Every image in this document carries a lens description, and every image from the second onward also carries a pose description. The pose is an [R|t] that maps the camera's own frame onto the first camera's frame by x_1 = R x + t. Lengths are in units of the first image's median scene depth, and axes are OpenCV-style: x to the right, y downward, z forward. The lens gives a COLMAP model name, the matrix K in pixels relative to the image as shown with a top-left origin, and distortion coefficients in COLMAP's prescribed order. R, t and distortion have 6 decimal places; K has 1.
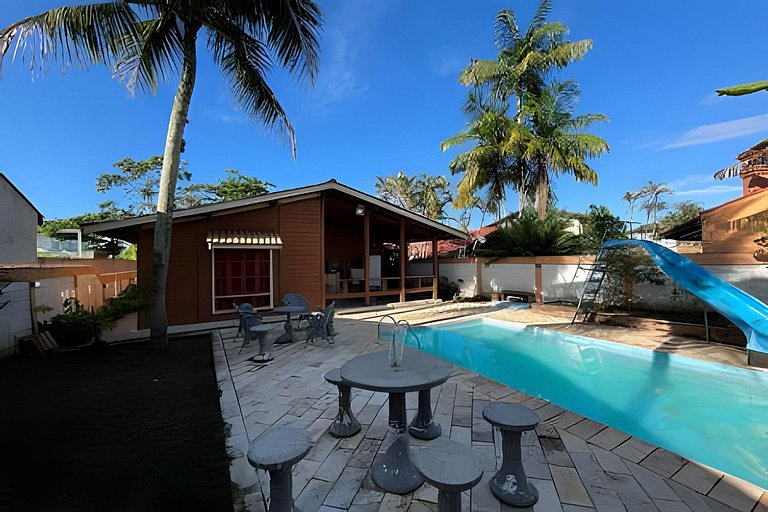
lens RADIAL K [[316.0, 0, 385.5], [0, 316.0, 256.7], [0, 0, 1]] dist [-0.001218, 0.000005]
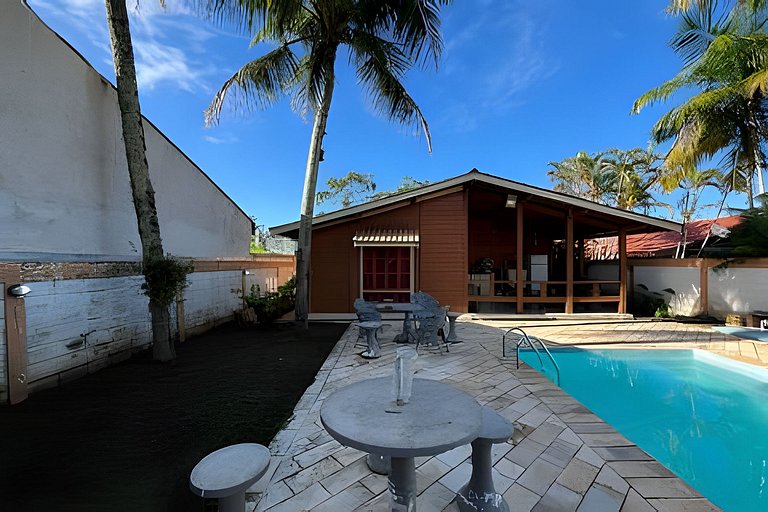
lens RADIAL K [[316.0, 0, 385.5], [0, 316.0, 256.7], [0, 0, 1]] dist [-0.001218, 0.000005]
pose [[0.852034, 0.009871, -0.523394, 0.079886], [-0.009546, 0.999949, 0.003318, 0.003896], [0.523400, 0.002169, 0.852084, 0.082744]]
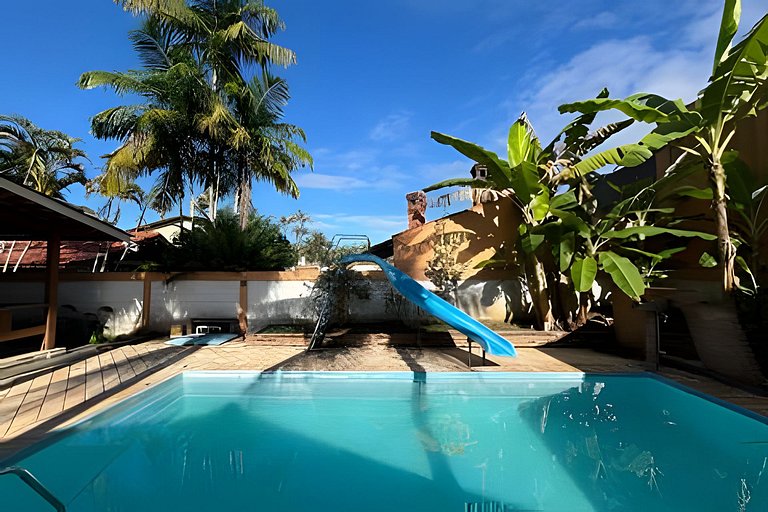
lens RADIAL K [[302.7, 0, 370.8], [0, 302.7, 256.2], [0, 0, 1]] dist [-0.000392, -0.000106]
pose [[0.515671, 0.055243, 0.855004, -0.007173], [-0.012605, 0.998300, -0.056899, 0.000984], [-0.856694, 0.018563, 0.515491, 0.311031]]
